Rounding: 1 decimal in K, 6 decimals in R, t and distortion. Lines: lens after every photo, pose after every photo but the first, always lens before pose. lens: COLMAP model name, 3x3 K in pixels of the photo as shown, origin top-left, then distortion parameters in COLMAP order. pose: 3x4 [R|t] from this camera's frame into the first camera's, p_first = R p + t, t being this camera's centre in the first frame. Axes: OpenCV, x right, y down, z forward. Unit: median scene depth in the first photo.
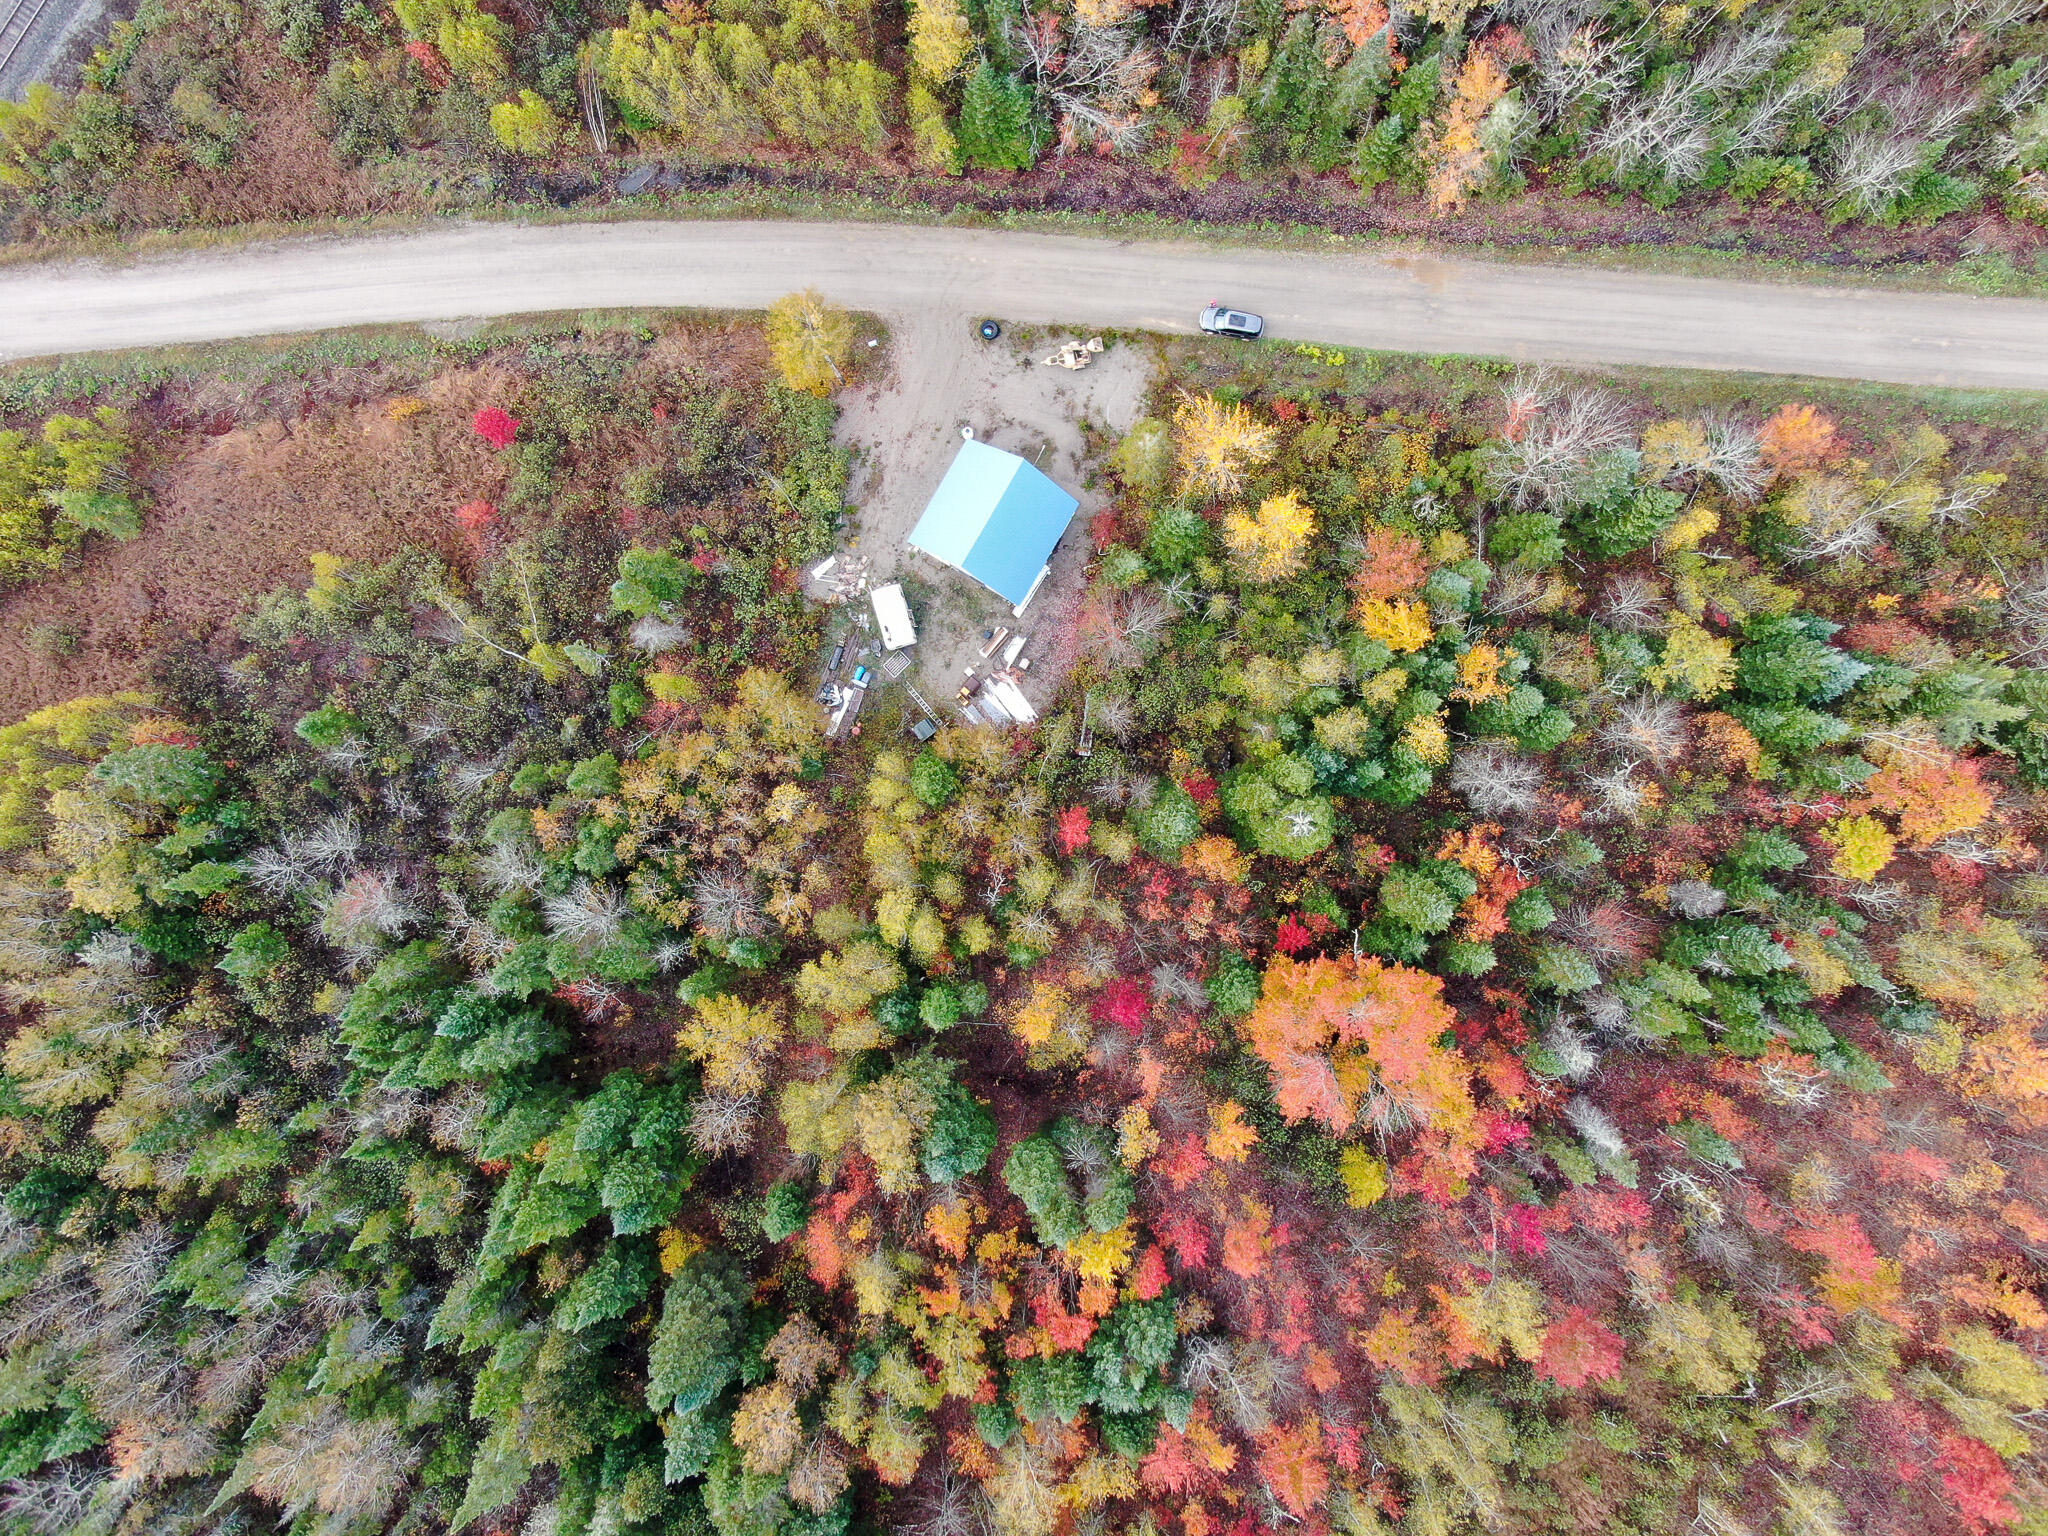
lens RADIAL K [[1487.1, 0, 1020.6], [0, 1487.1, 768.8], [0, 0, 1]] dist [-0.008920, 0.001504]
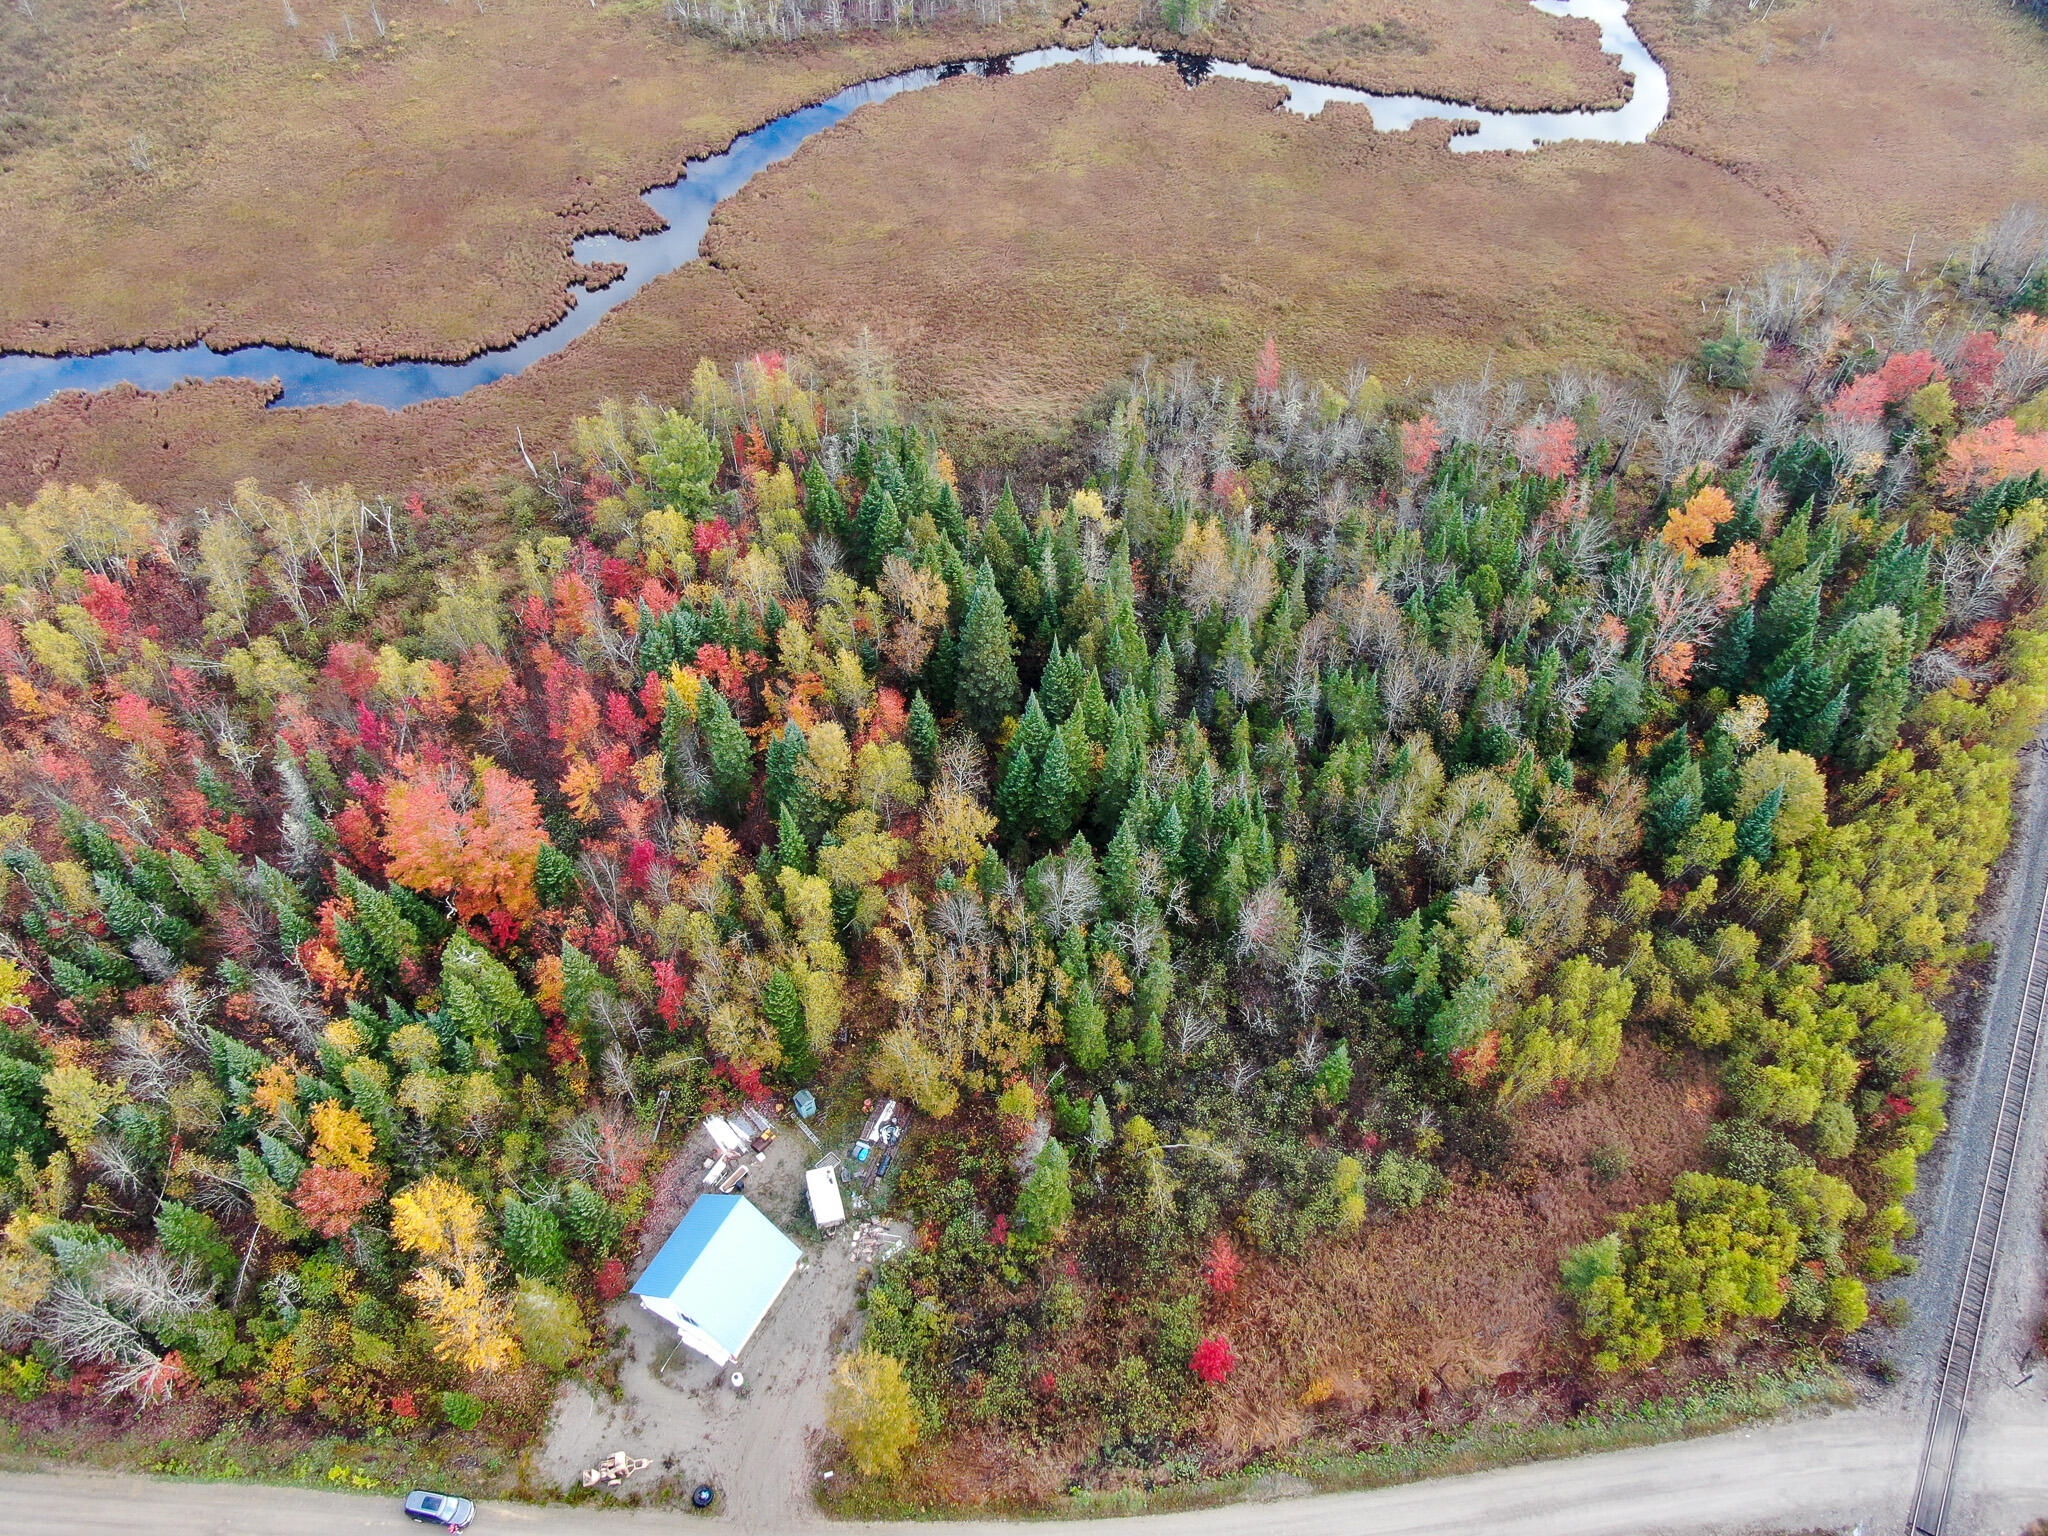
lens RADIAL K [[1487.1, 0, 1022.0], [0, 1487.1, 767.2], [0, 0, 1]] dist [-0.008920, 0.001504]
pose [[-0.999839, 0.013297, -0.012084, -0.215299], [-0.017957, -0.762505, 0.646733, -0.551395], [-0.000615, 0.646846, 0.762621, -0.002245]]
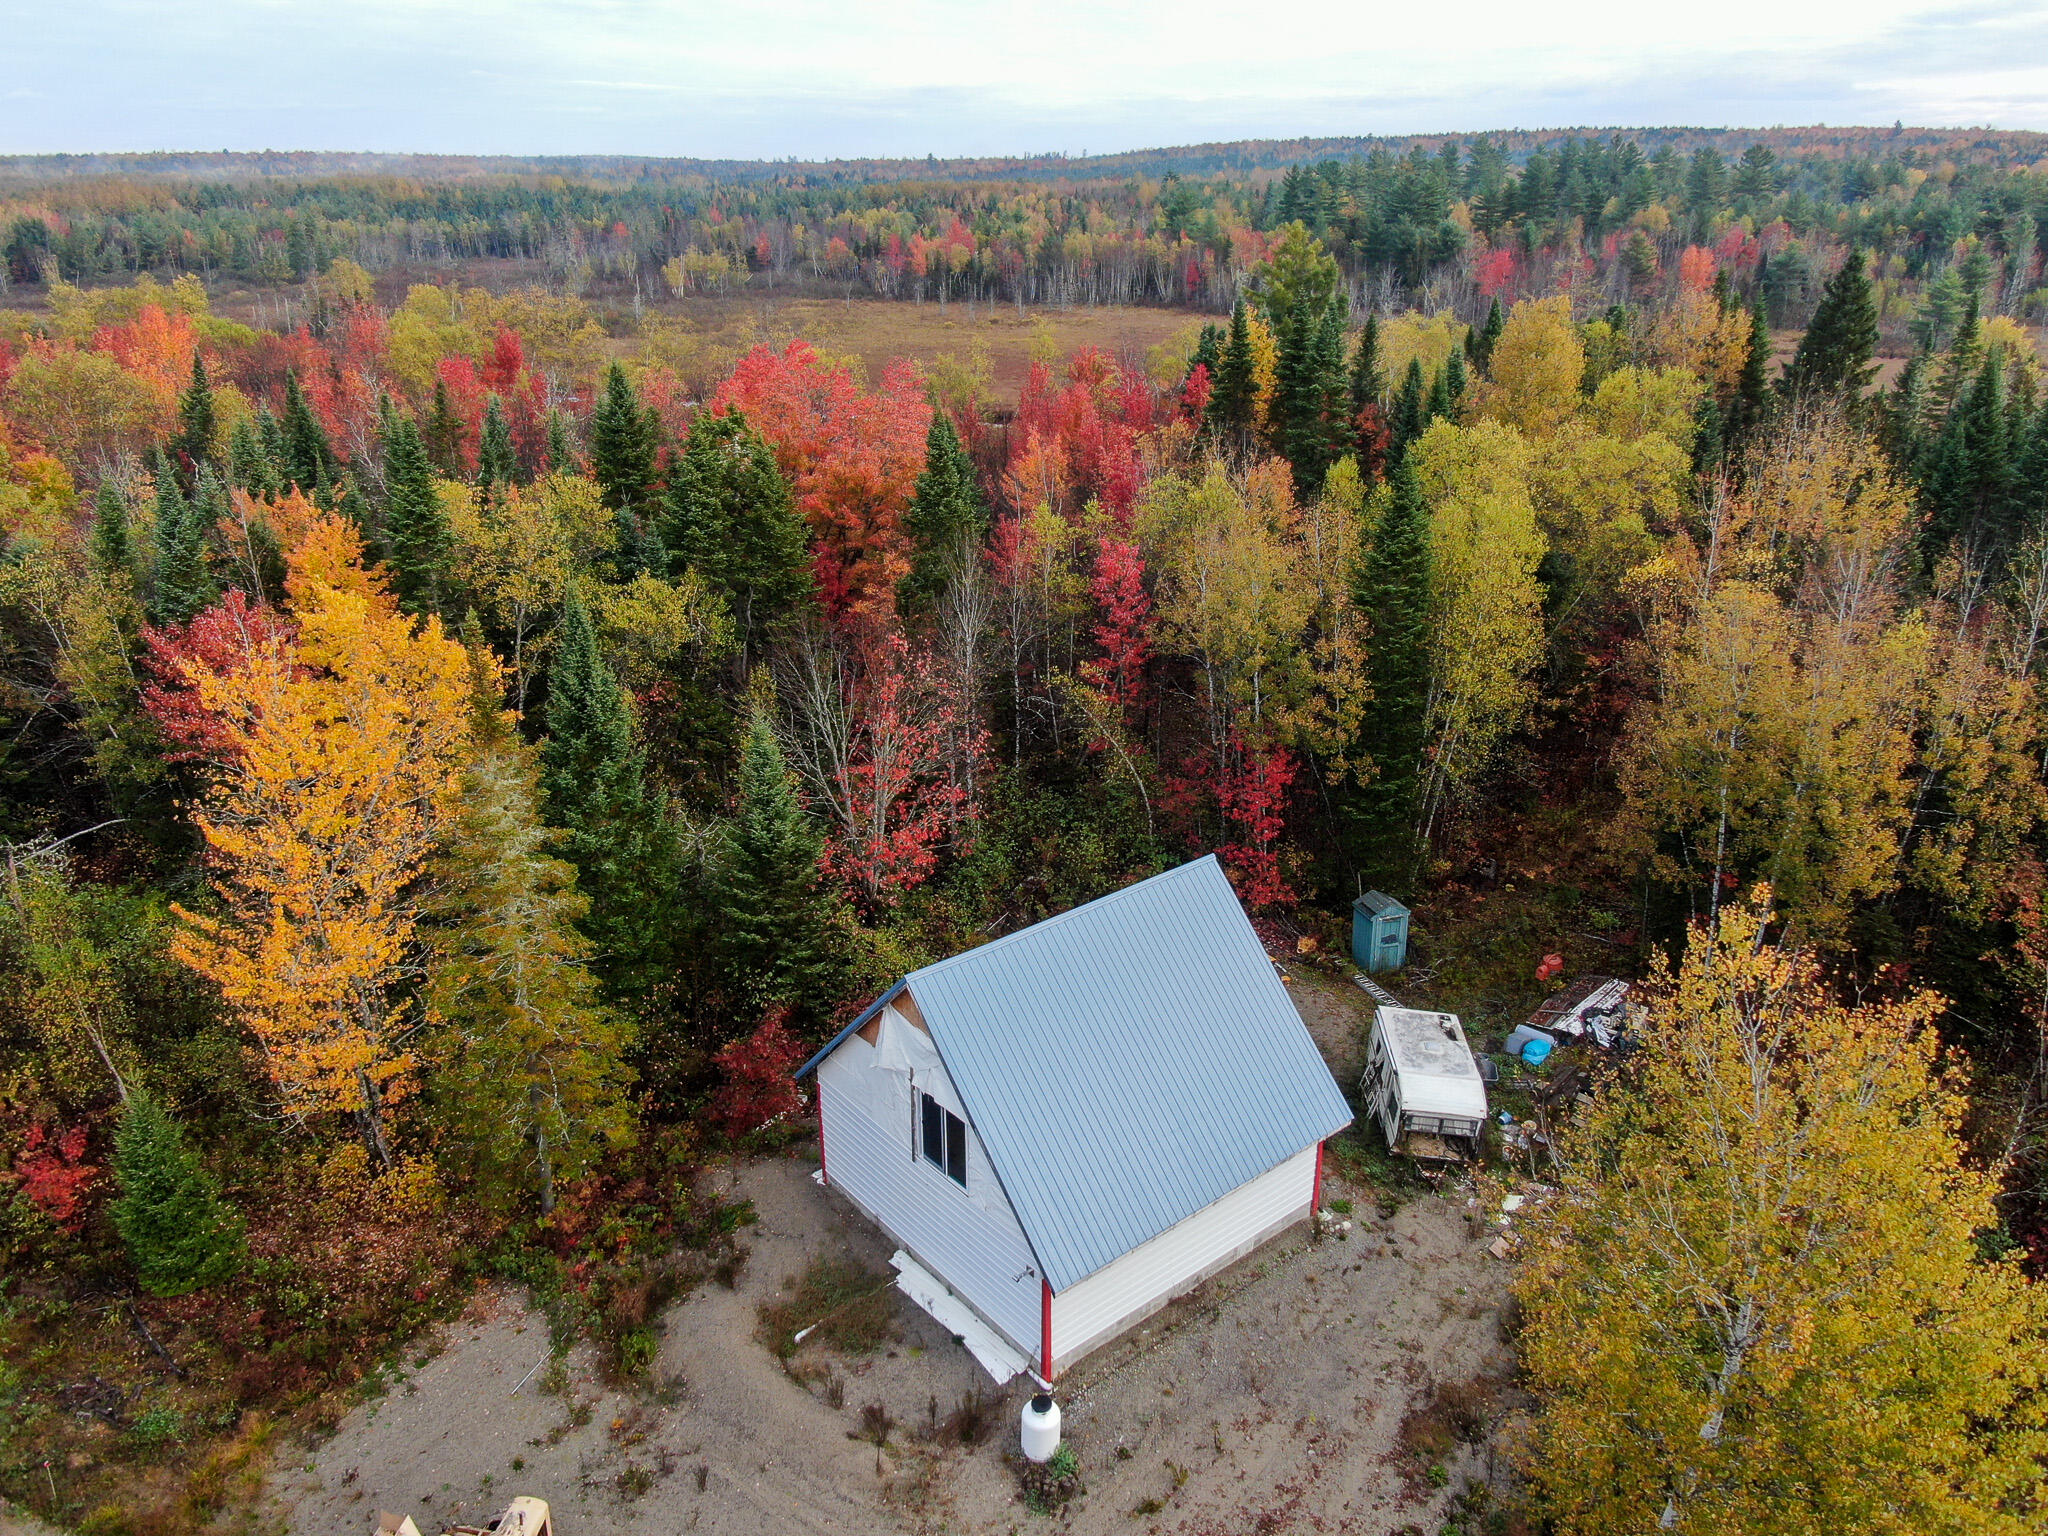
lens RADIAL K [[1487.1, 0, 1022.1], [0, 1487.1, 766.3], [0, 0, 1]] dist [-0.008920, 0.001504]
pose [[-0.937021, -0.124798, 0.326218, -0.100887], [0.349105, -0.363725, 0.863614, -0.403876], [0.010876, 0.923108, 0.384386, 0.795723]]
